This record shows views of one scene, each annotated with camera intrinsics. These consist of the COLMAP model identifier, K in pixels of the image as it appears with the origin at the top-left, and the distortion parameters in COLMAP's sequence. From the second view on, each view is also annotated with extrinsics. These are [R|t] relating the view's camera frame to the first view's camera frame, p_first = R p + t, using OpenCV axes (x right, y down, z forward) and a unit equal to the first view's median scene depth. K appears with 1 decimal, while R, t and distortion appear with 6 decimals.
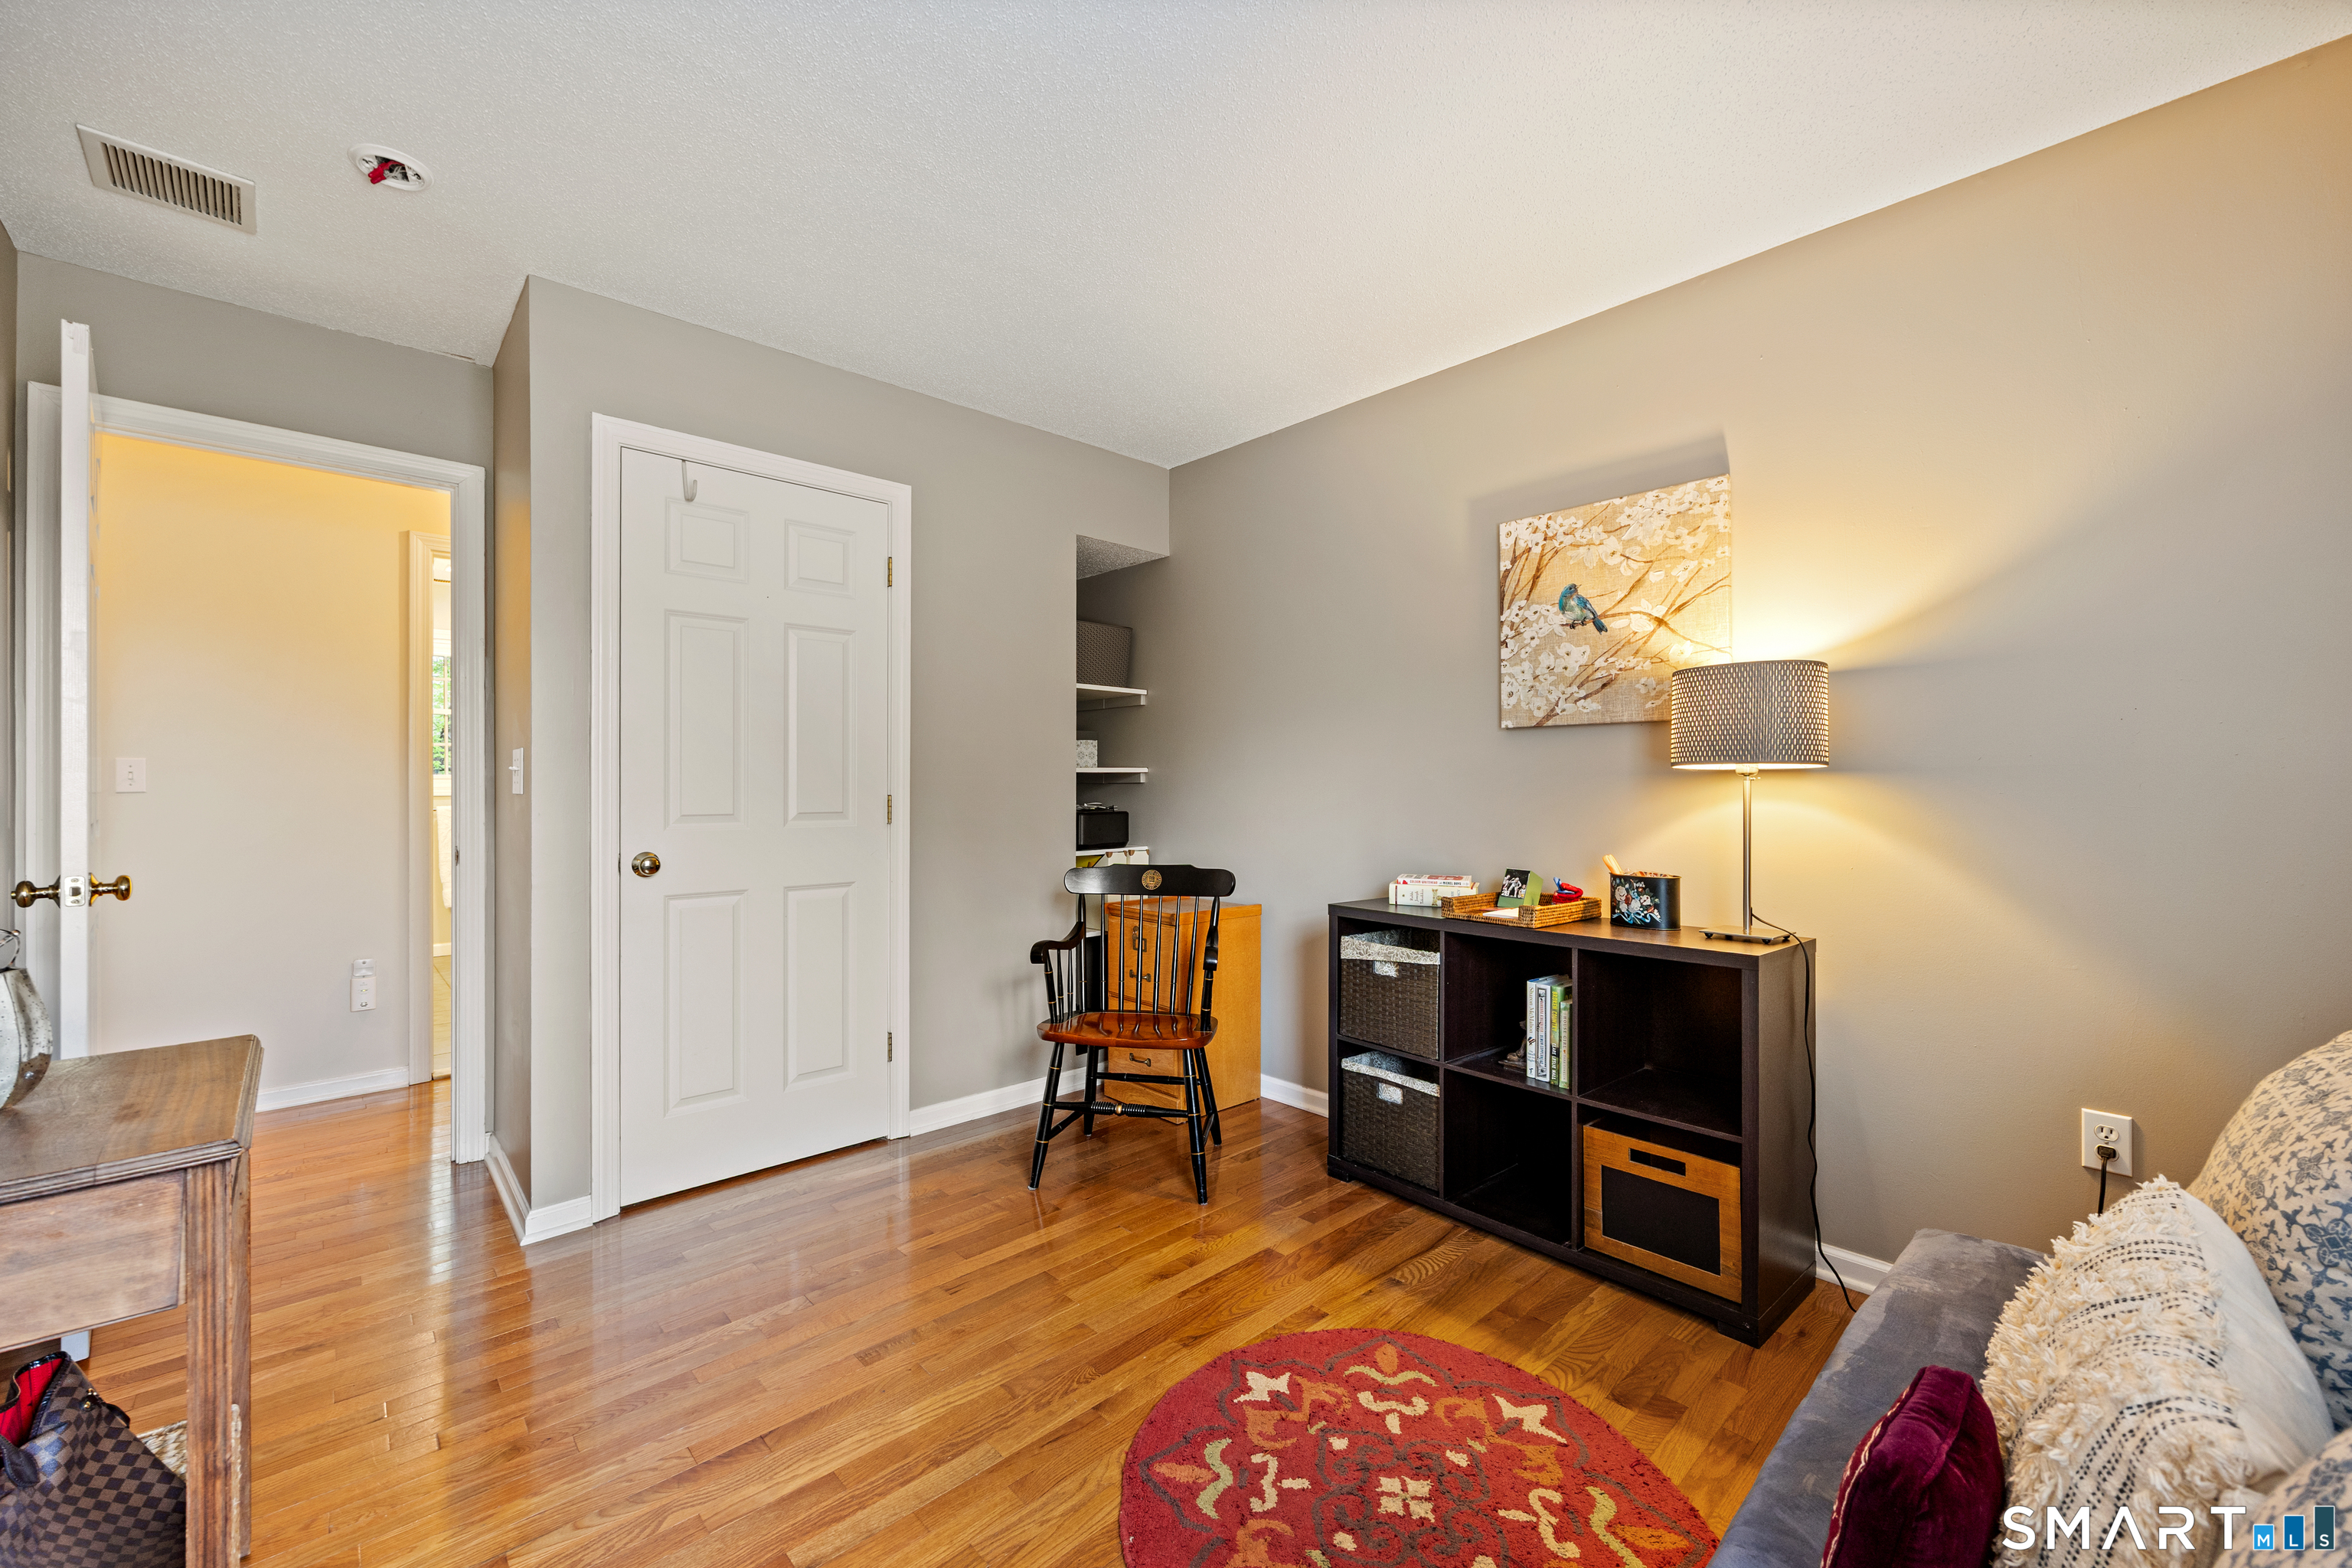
lens RADIAL K [[934.7, 0, 1179.4], [0, 934.7, 792.3], [0, 0, 1]] dist [-0.001100, 0.000005]
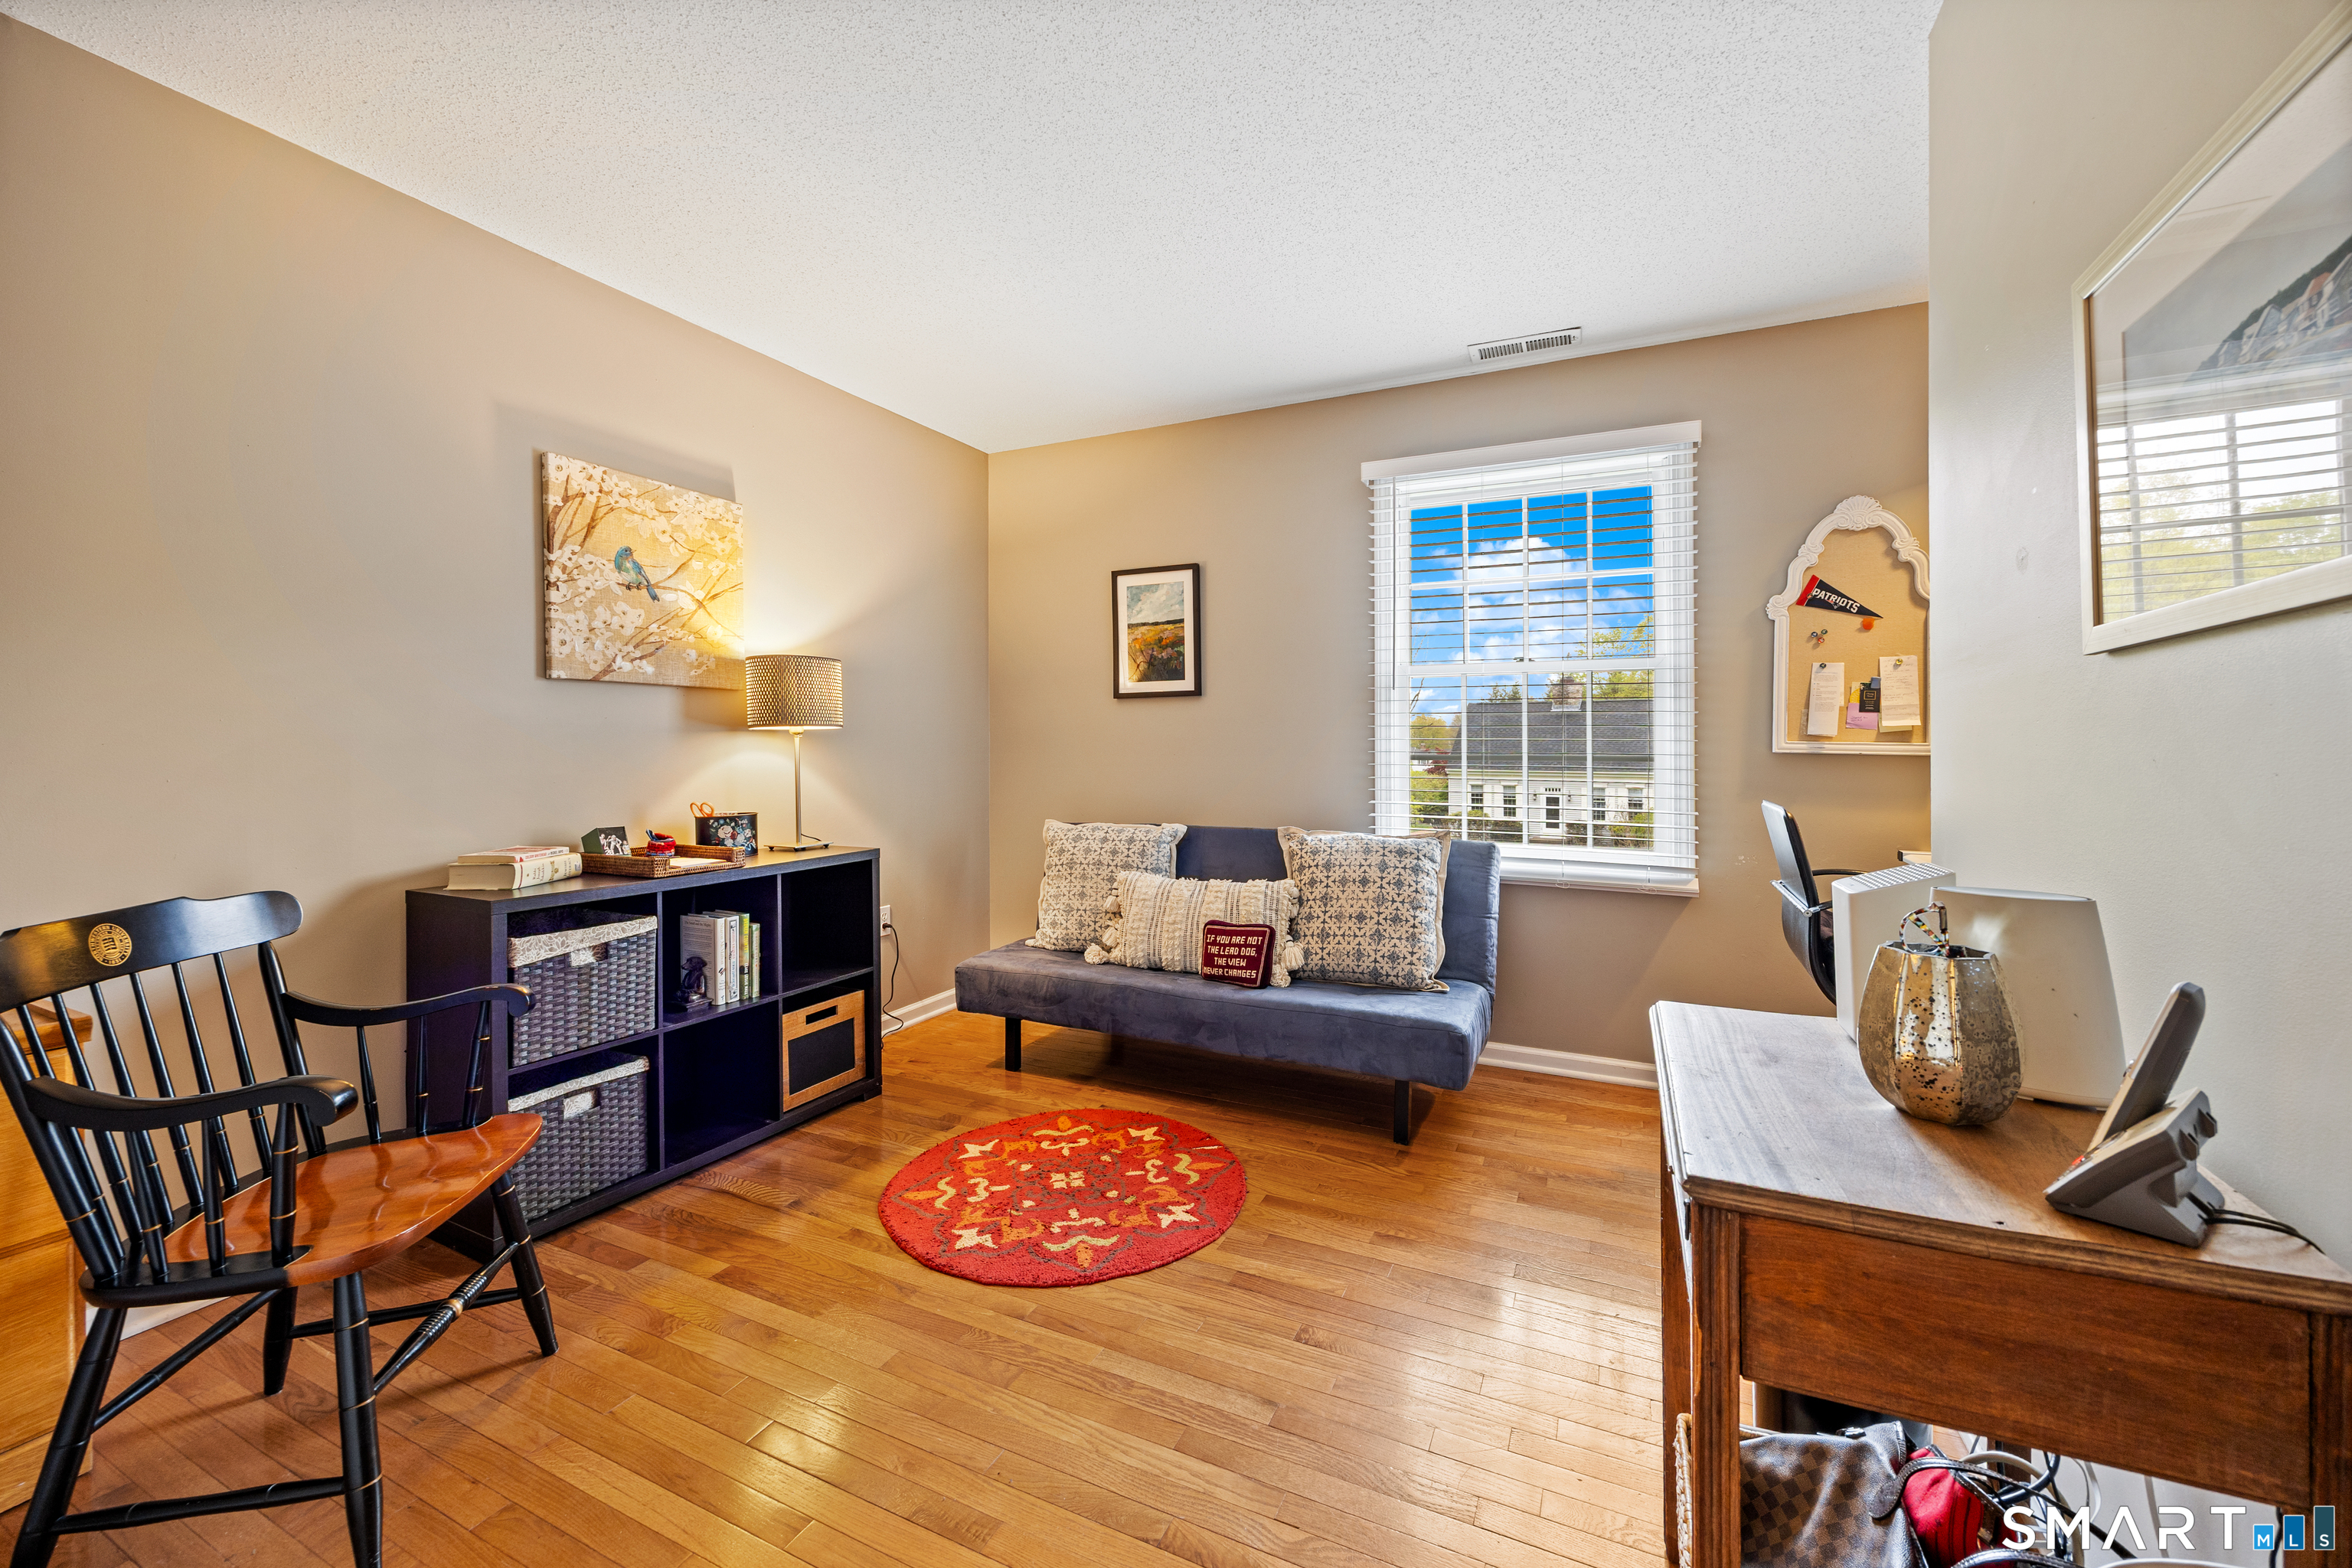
lens RADIAL K [[919.9, 0, 1178.0], [0, 919.9, 759.6], [0, 0, 1]] dist [-0.001460, 0.000006]
pose [[-0.359002, -0.014706, 0.933221, -0.824654], [0.010229, 0.999754, 0.019689, -0.000712], [-0.933281, 0.016615, -0.358763, 0.876017]]
